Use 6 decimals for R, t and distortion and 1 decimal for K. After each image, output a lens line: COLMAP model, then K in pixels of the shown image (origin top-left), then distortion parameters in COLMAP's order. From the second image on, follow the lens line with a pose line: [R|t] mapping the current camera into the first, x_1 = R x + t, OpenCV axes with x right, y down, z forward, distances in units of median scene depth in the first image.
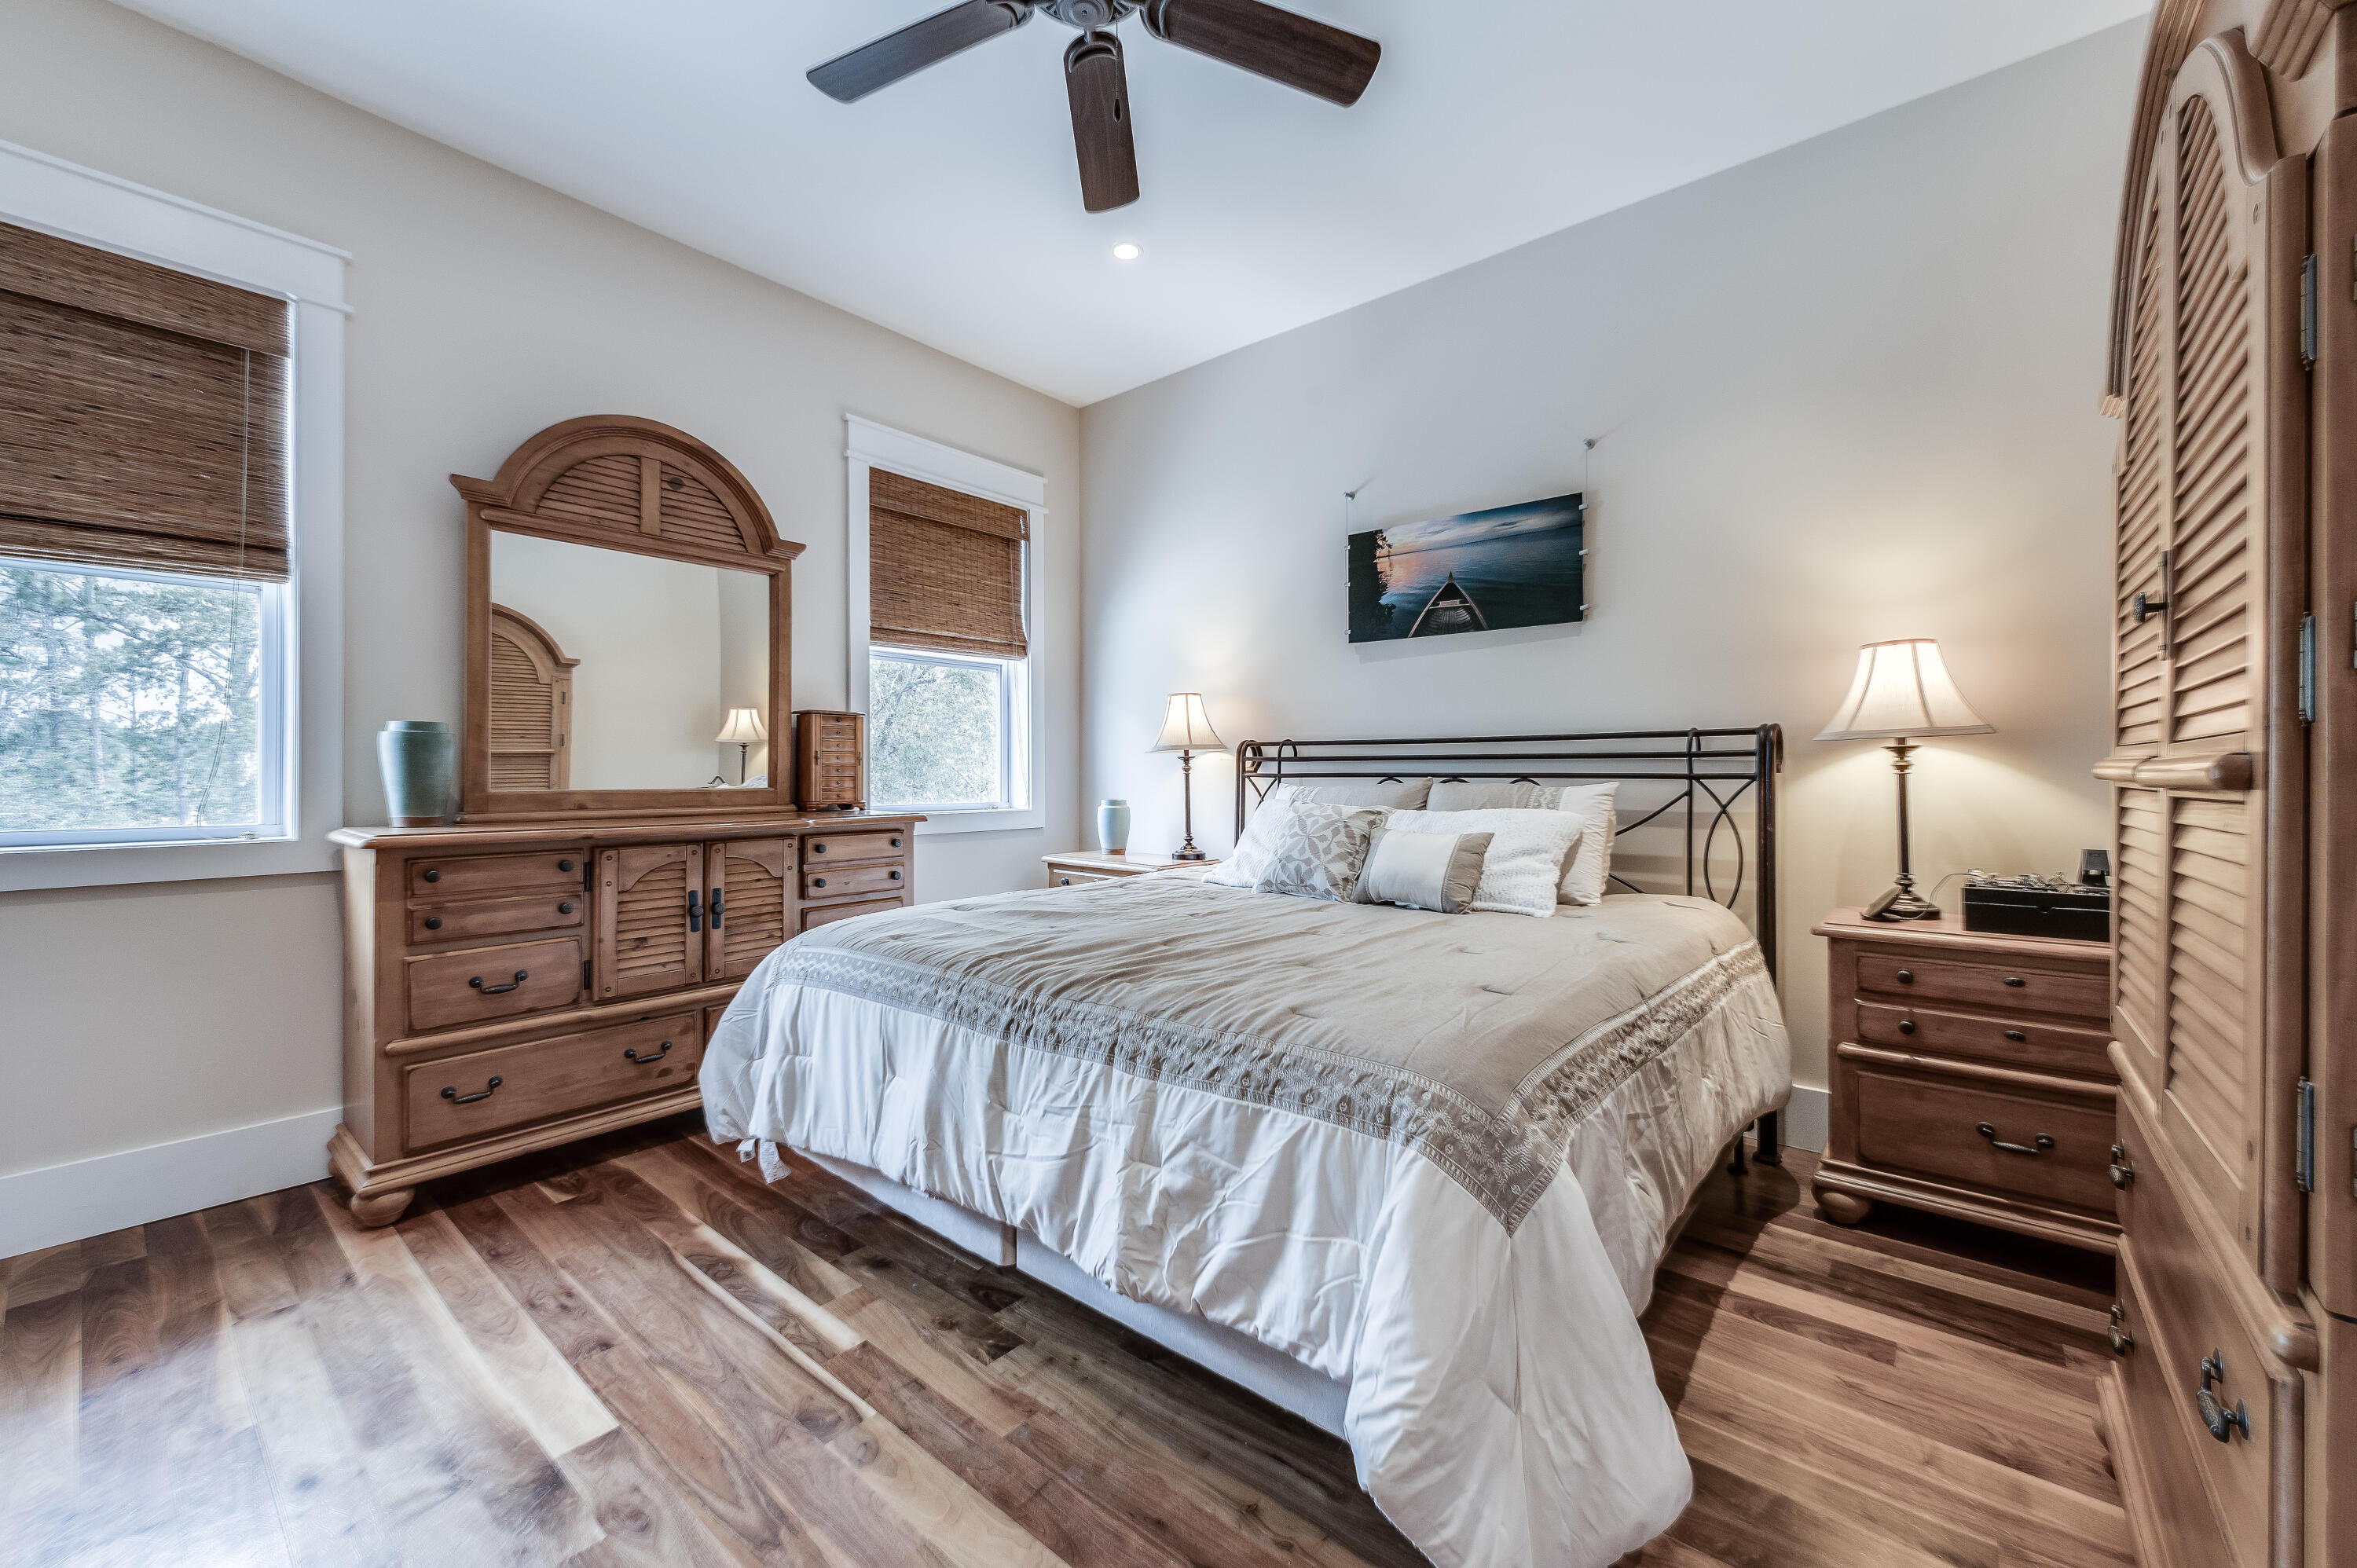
lens RADIAL K [[935.4, 0, 1173.0], [0, 935.4, 776.1], [0, 0, 1]] dist [0.008664, -0.003706]
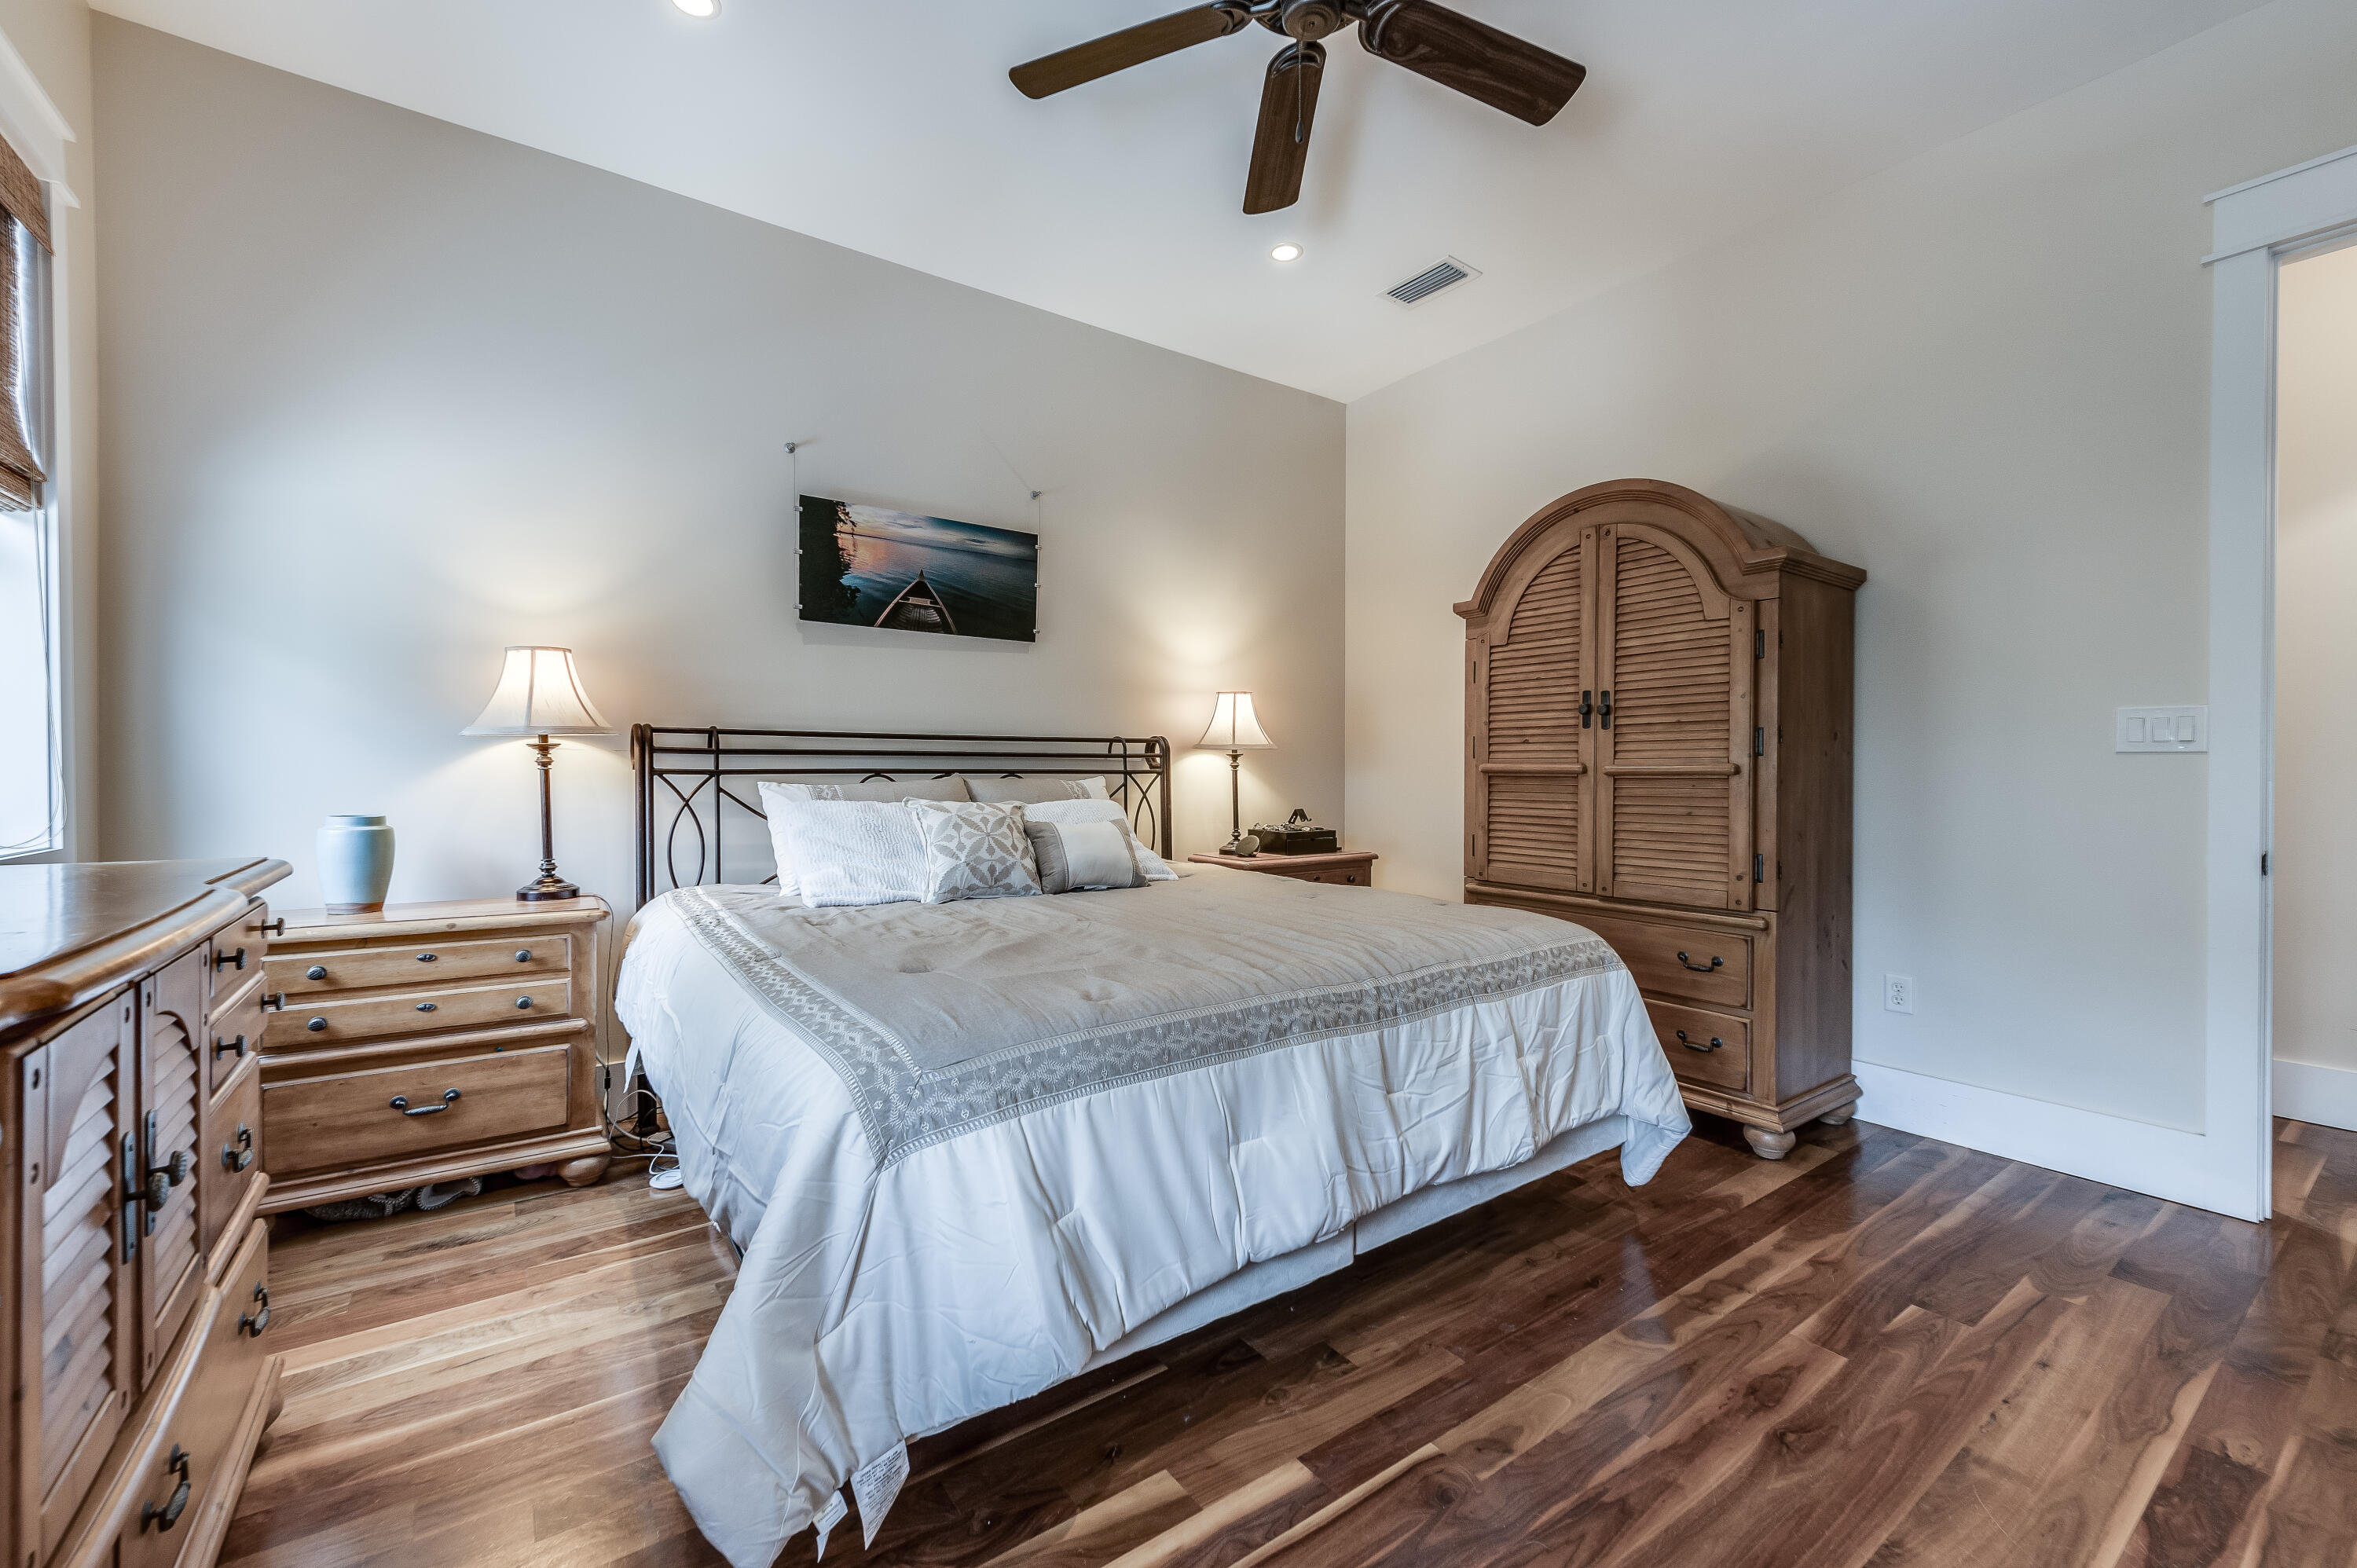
lens RADIAL K [[935.4, 0, 1171.8], [0, 935.4, 780.1], [0, 0, 1]] dist [0.008664, -0.003706]
pose [[0.247045, -0.010438, 0.968948, -0.635342], [0.002343, 0.999945, 0.010174, -0.001096], [-0.969001, -0.000243, 0.247056, 0.500527]]
